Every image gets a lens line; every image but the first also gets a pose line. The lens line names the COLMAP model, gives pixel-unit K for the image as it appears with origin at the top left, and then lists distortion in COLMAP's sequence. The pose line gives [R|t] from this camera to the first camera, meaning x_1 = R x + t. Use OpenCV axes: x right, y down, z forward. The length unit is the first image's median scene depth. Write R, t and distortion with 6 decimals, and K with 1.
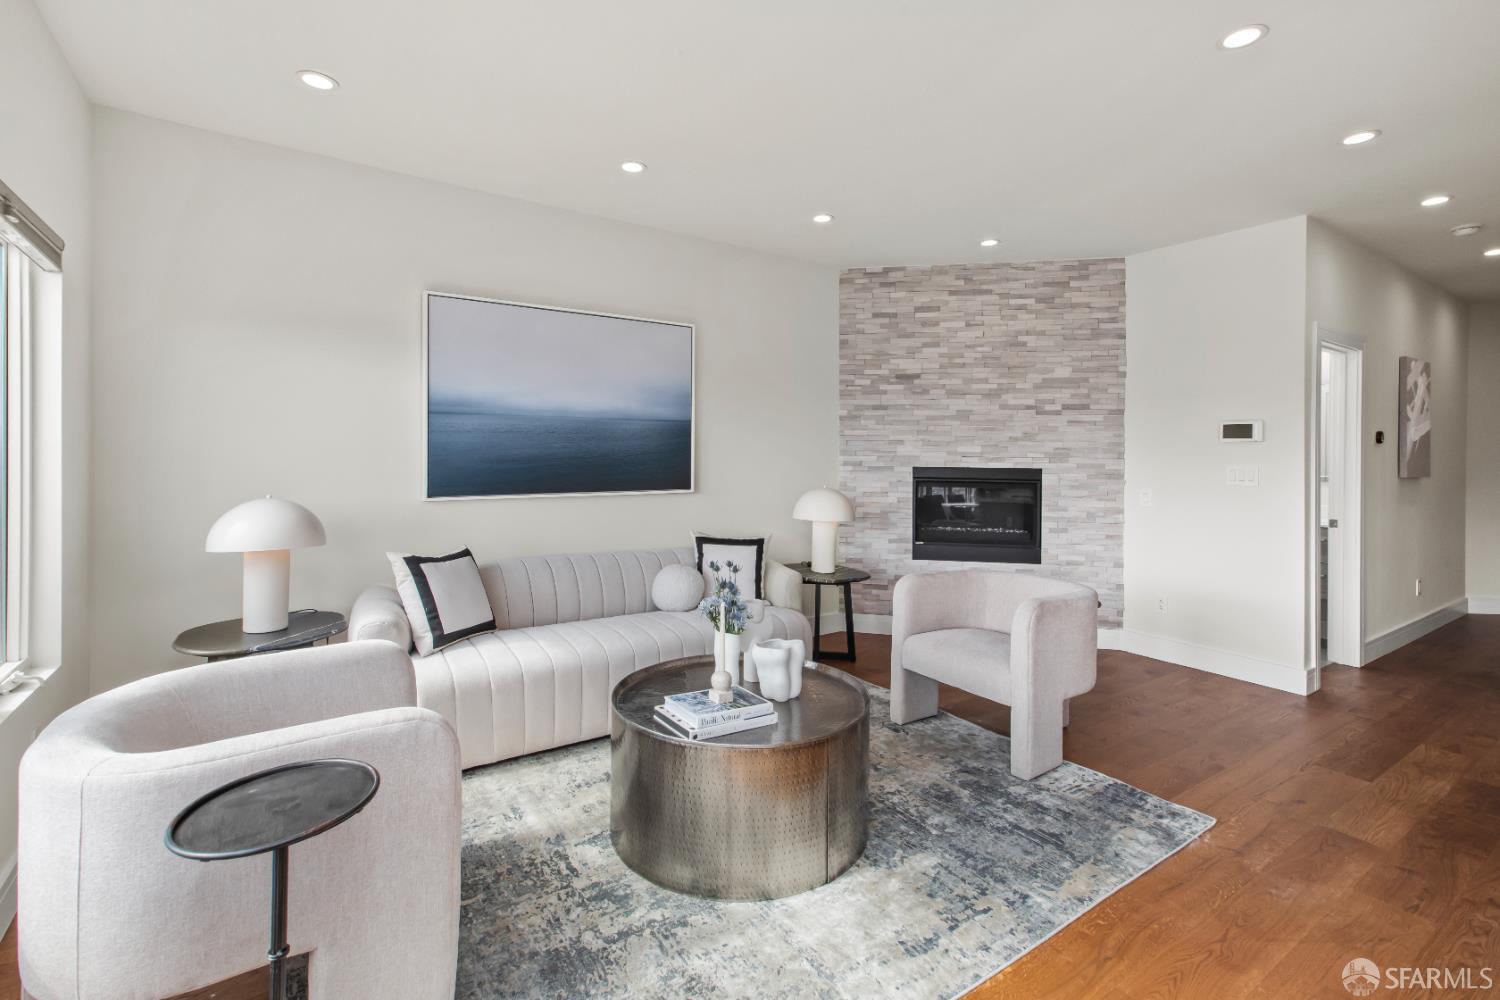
lens RADIAL K [[693.6, 0, 746.7], [0, 693.6, 448.6], [0, 0, 1]] dist [0.003391, 0.000223]
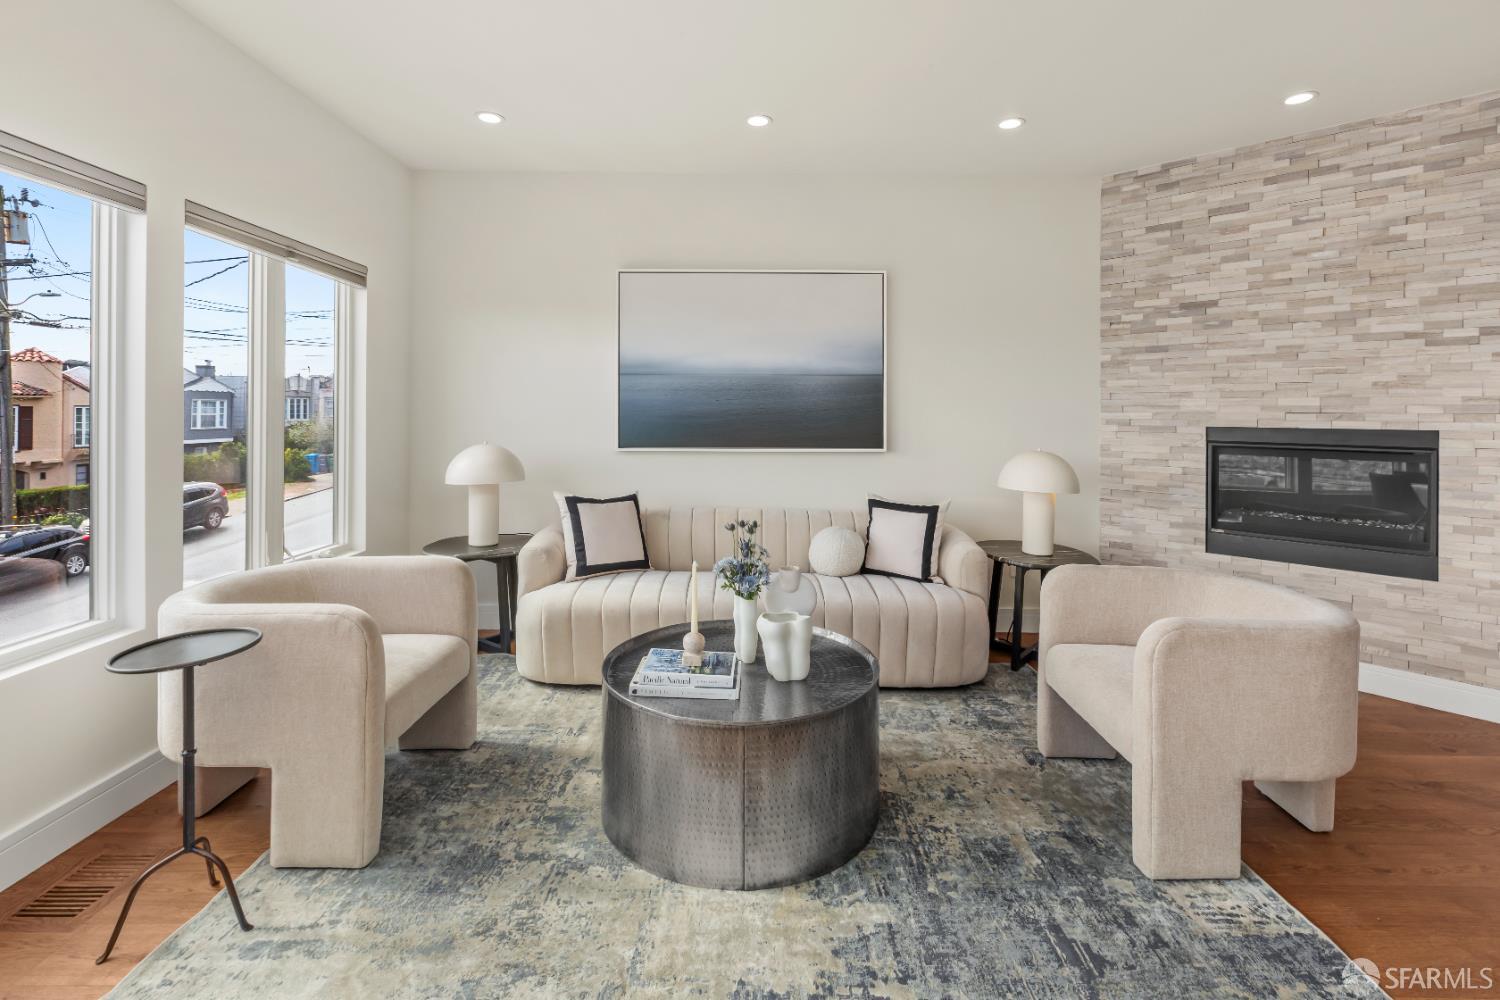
lens RADIAL K [[698.3, 0, 757.7], [0, 698.3, 412.5], [0, 0, 1]] dist [0.003788, -0.000250]
pose [[0.824198, -0.004166, -0.566287, 0.273704], [0.005730, 0.999983, 0.000983, 0.007697], [0.566273, -0.004055, 0.824208, 0.120157]]
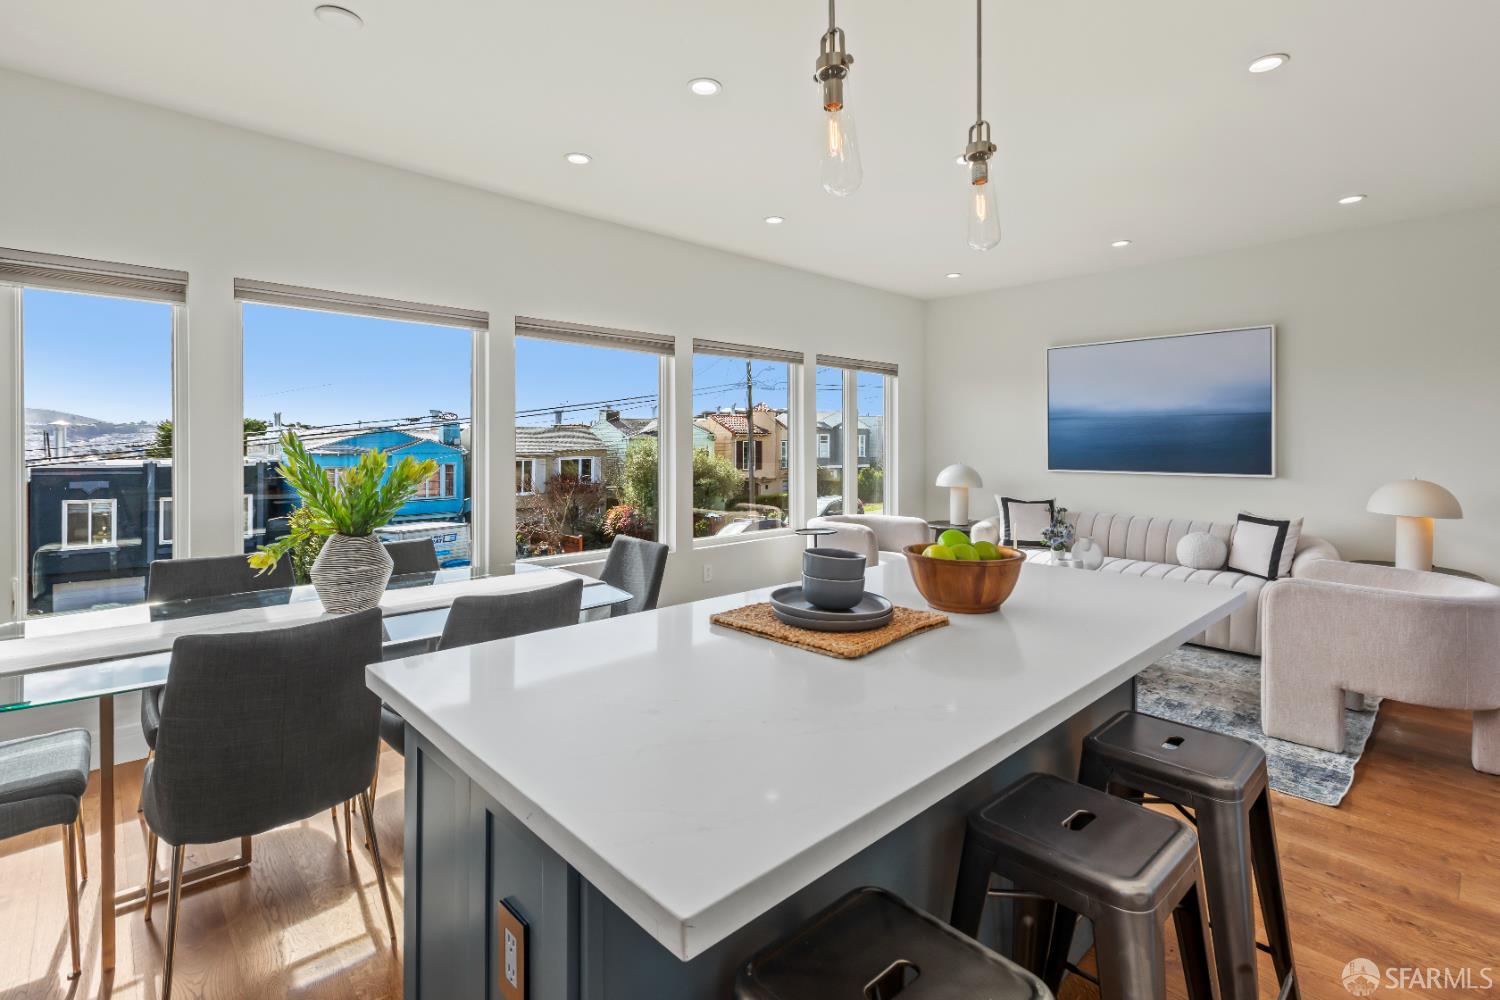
lens RADIAL K [[705.1, 0, 740.2], [0, 705.1, 454.5], [0, 0, 1]] dist [0.000783, -0.000857]
pose [[0.137637, 0.008461, -0.990447, 0.799904], [0.008758, 0.999914, 0.009759, 0.007297], [0.990444, -0.010017, 0.137551, 0.012305]]
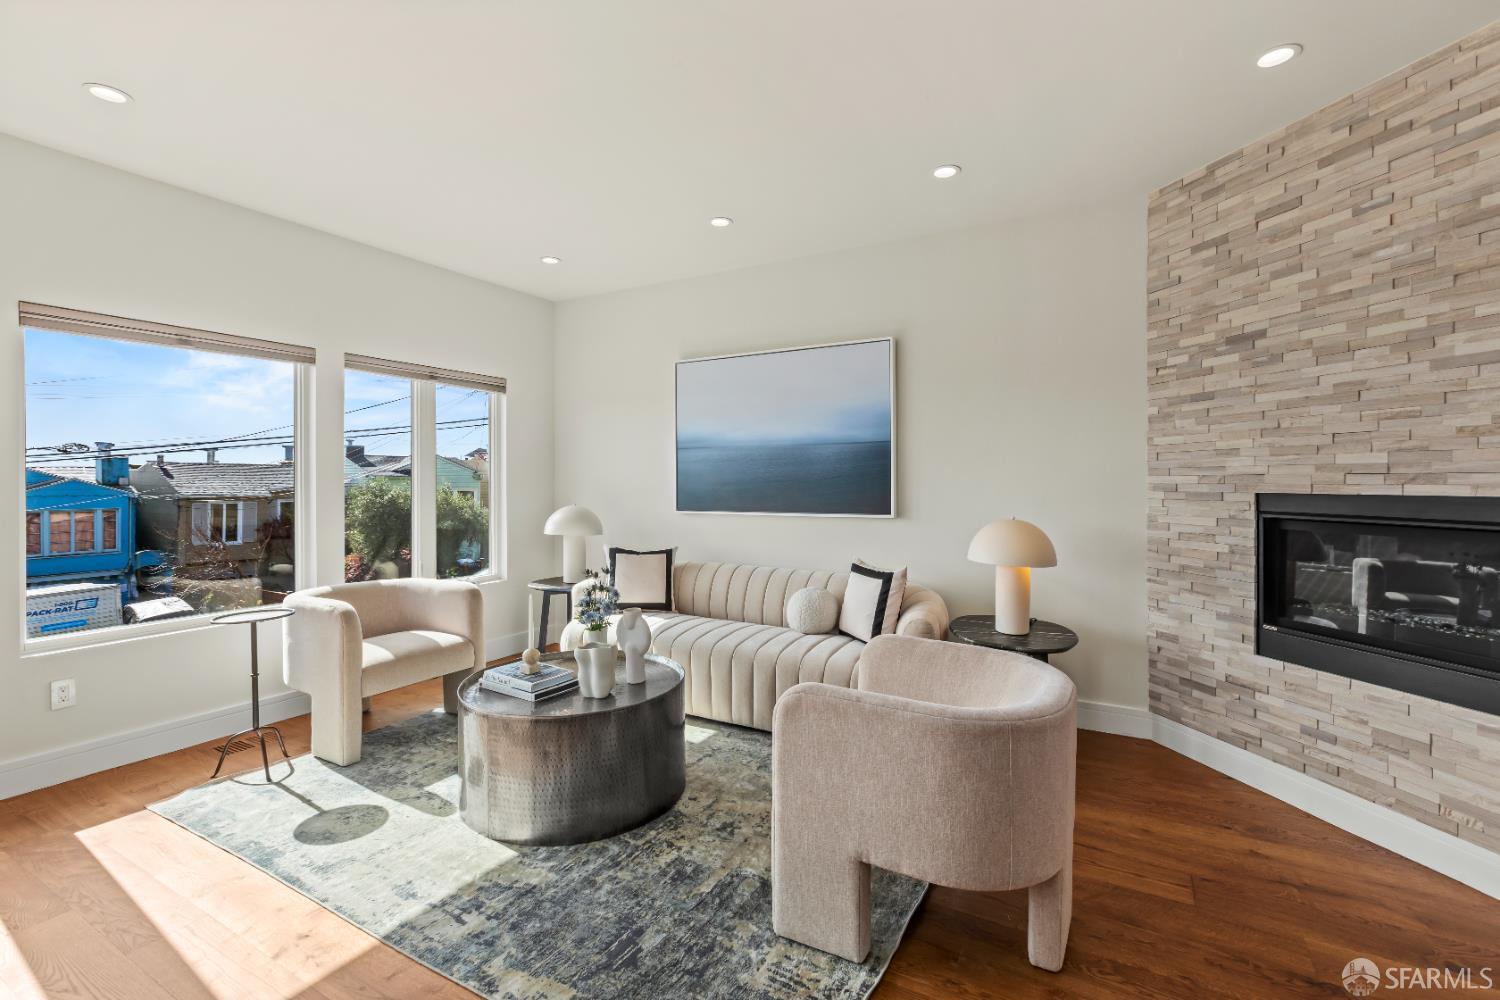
lens RADIAL K [[674.0, 0, 760.3], [0, 674.0, 484.8], [0, 0, 1]] dist [0.000138, 0.000354]
pose [[0.429691, -0.005261, -0.902961, 0.580354], [0.012676, 0.999920, 0.000207, 0.014263], [0.902887, -0.011535, 0.429723, 0.400080]]
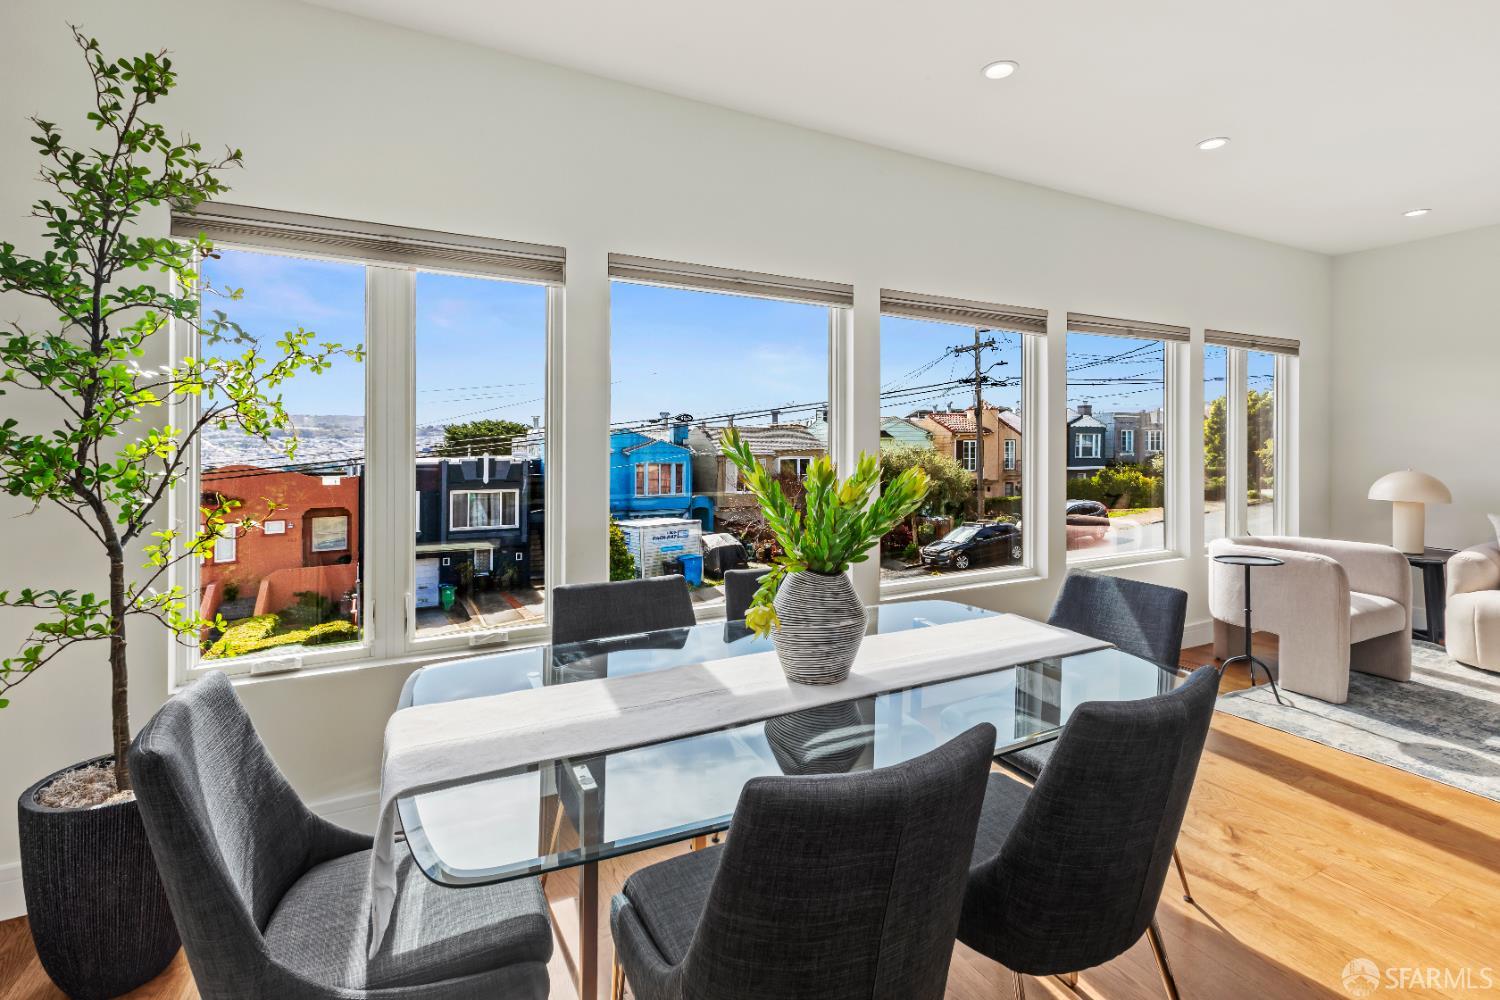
lens RADIAL K [[693.6, 0, 746.7], [0, 693.6, 448.6], [0, 0, 1]] dist [0.003391, 0.000223]
pose [[-0.133449, 0.000584, -0.991056, 0.630952], [0.008621, 0.999963, -0.000572, 0.004224], [0.991018, -0.008621, -0.133449, -0.169730]]
